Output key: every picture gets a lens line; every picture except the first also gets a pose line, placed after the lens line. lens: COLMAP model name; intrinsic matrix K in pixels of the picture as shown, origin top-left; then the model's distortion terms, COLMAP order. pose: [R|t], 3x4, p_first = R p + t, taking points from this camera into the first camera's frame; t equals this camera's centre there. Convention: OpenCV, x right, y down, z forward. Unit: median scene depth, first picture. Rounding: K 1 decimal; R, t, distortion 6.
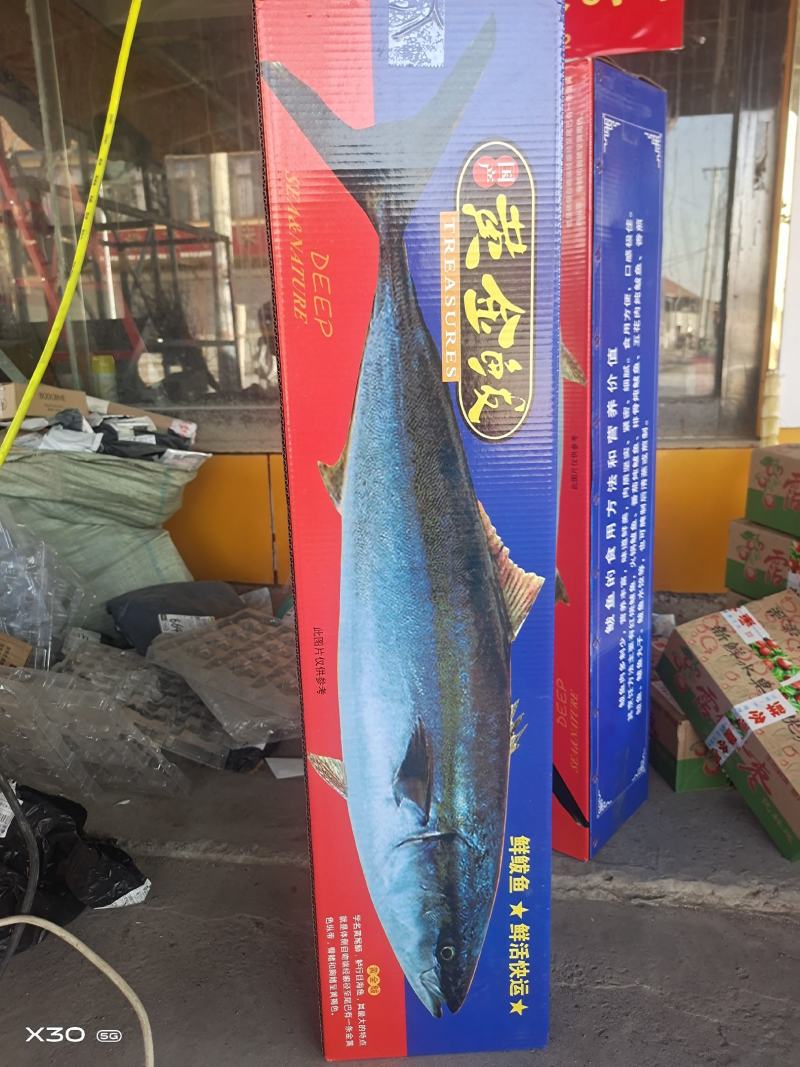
lens RADIAL K [[823.5, 0, 400.5], [0, 823.5, 534.8], [0, 0, 1]] dist [0.036373, -0.019532]
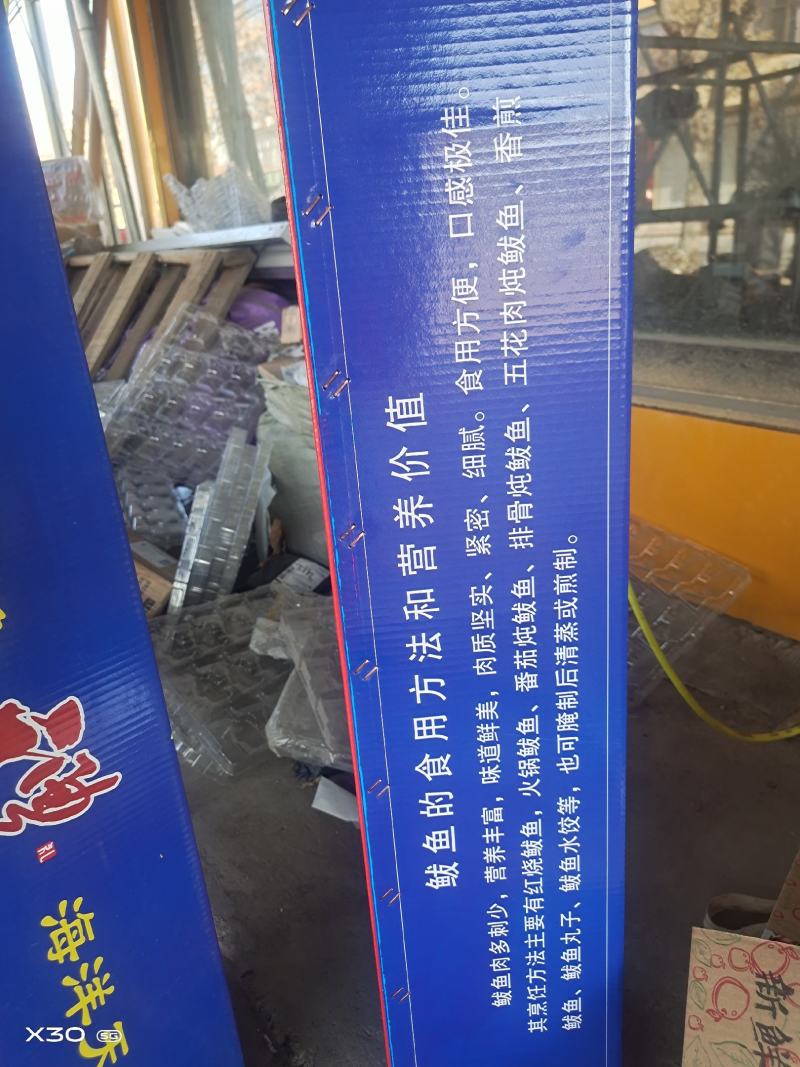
lens RADIAL K [[823.5, 0, 402.6], [0, 823.5, 533.4], [0, 0, 1]] dist [0.036373, -0.019532]
pose [[0.681957, 0.238204, -0.691516, 0.571103], [-0.115955, 0.968733, 0.219344, -0.236817], [0.722142, -0.069398, 0.688255, 0.616384]]
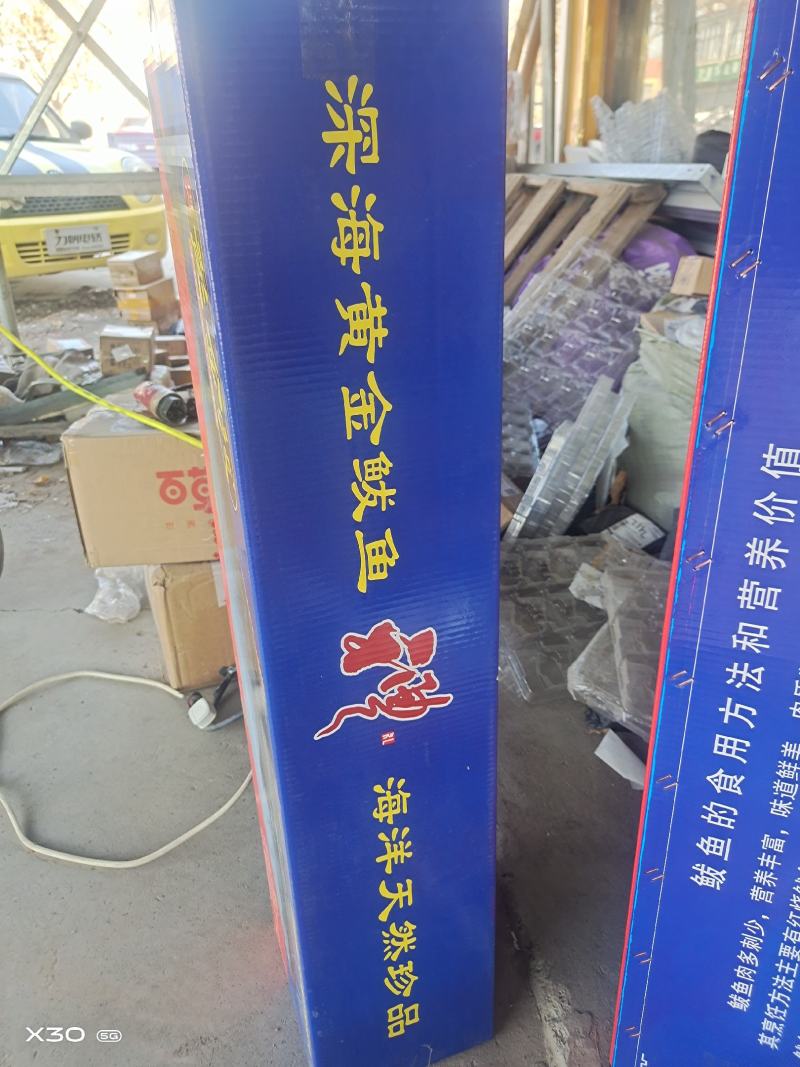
lens RADIAL K [[823.5, 0, 402.4], [0, 823.5, 532.5], [0, 0, 1]] dist [0.036373, -0.019532]
pose [[0.298289, 0.430415, -0.851919, 0.596380], [-0.210753, 0.900223, 0.381027, -0.299690], [0.930917, 0.065888, 0.359238, 0.566512]]
